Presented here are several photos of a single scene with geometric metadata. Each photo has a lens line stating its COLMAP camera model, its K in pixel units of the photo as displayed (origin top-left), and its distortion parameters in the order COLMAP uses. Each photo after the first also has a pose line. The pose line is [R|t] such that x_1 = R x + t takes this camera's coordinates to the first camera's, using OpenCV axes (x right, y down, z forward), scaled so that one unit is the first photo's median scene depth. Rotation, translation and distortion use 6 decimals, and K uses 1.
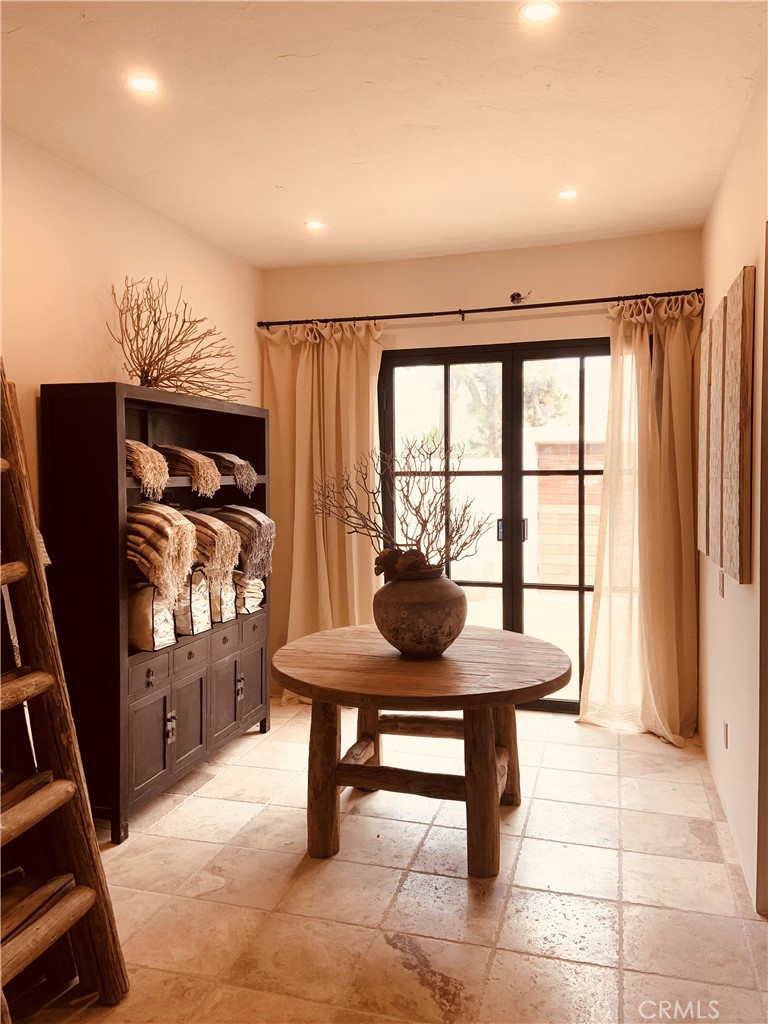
lens RADIAL K [[767.6, 0, 331.1], [0, 767.6, 499.2], [0, 0, 1]] dist [0.108283, -0.109298]
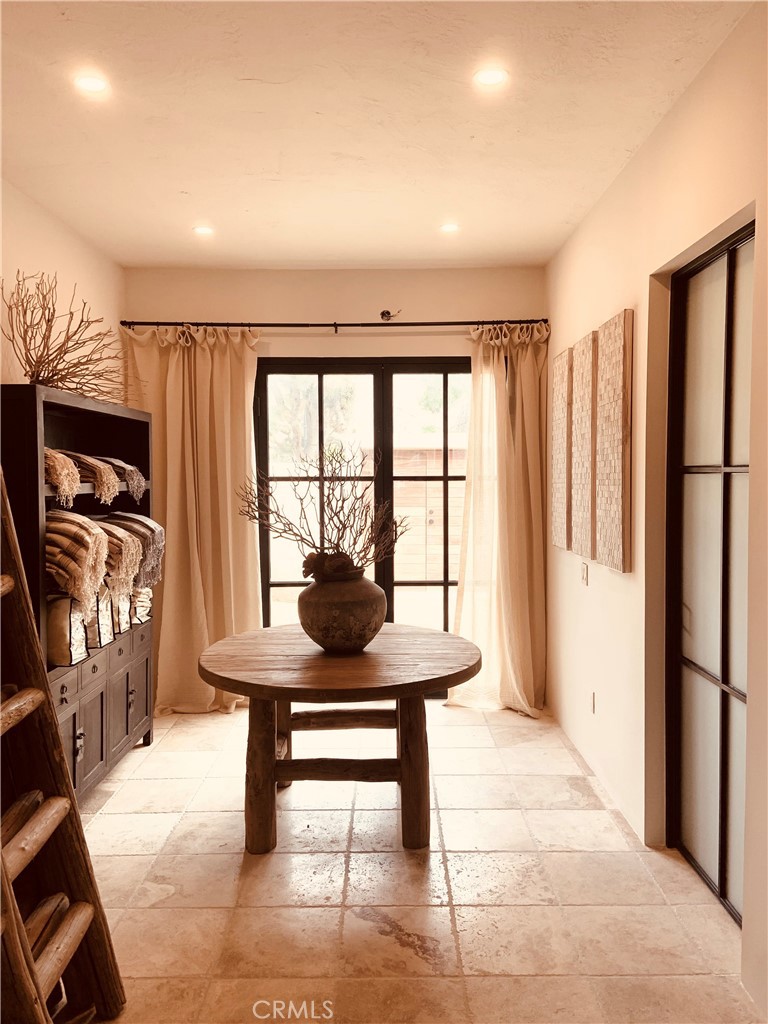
lens RADIAL K [[767.6, 0, 361.3], [0, 767.6, 502.0], [0, 0, 1]] dist [0.108283, -0.109298]
pose [[0.961470, -0.009083, 0.274761, -0.148725], [0.009281, 0.999957, 0.000578, -0.003851], [-0.274754, 0.001994, 0.961512, -0.026696]]
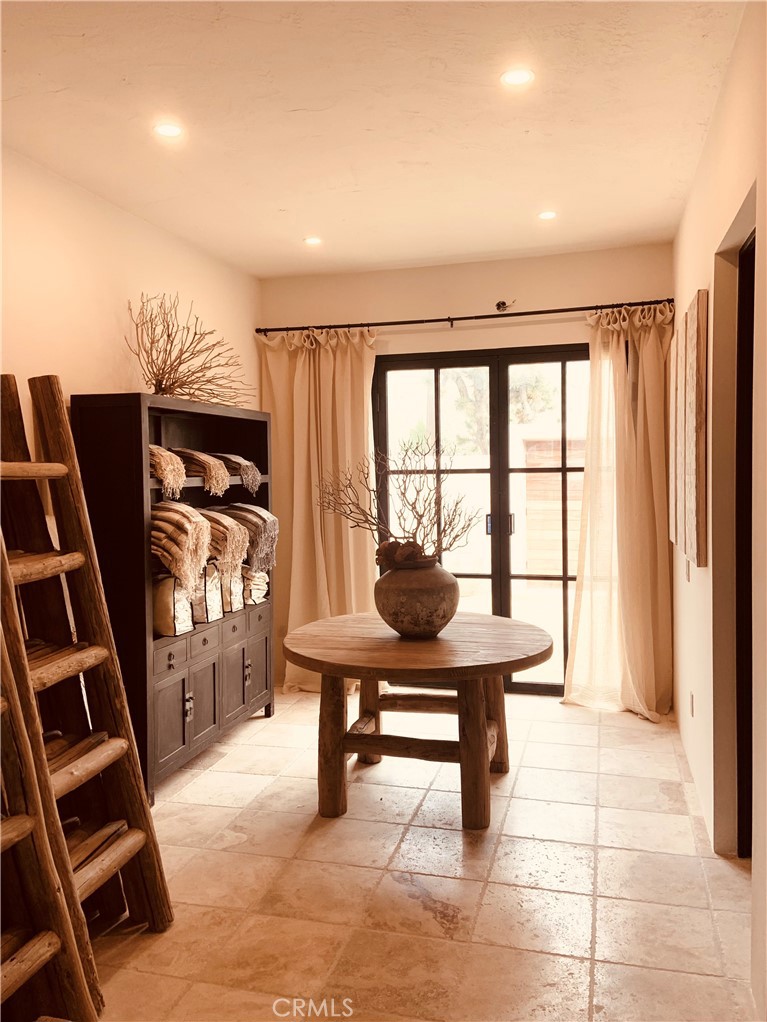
lens RADIAL K [[766.1, 0, 331.1], [0, 766.1, 501.4], [0, 0, 1]] dist [0.108283, -0.109298]
pose [[0.999852, -0.009977, 0.013987, -0.021397], [0.009906, 0.999938, 0.005148, 0.000982], [-0.014038, -0.005009, 0.999889, -0.098931]]
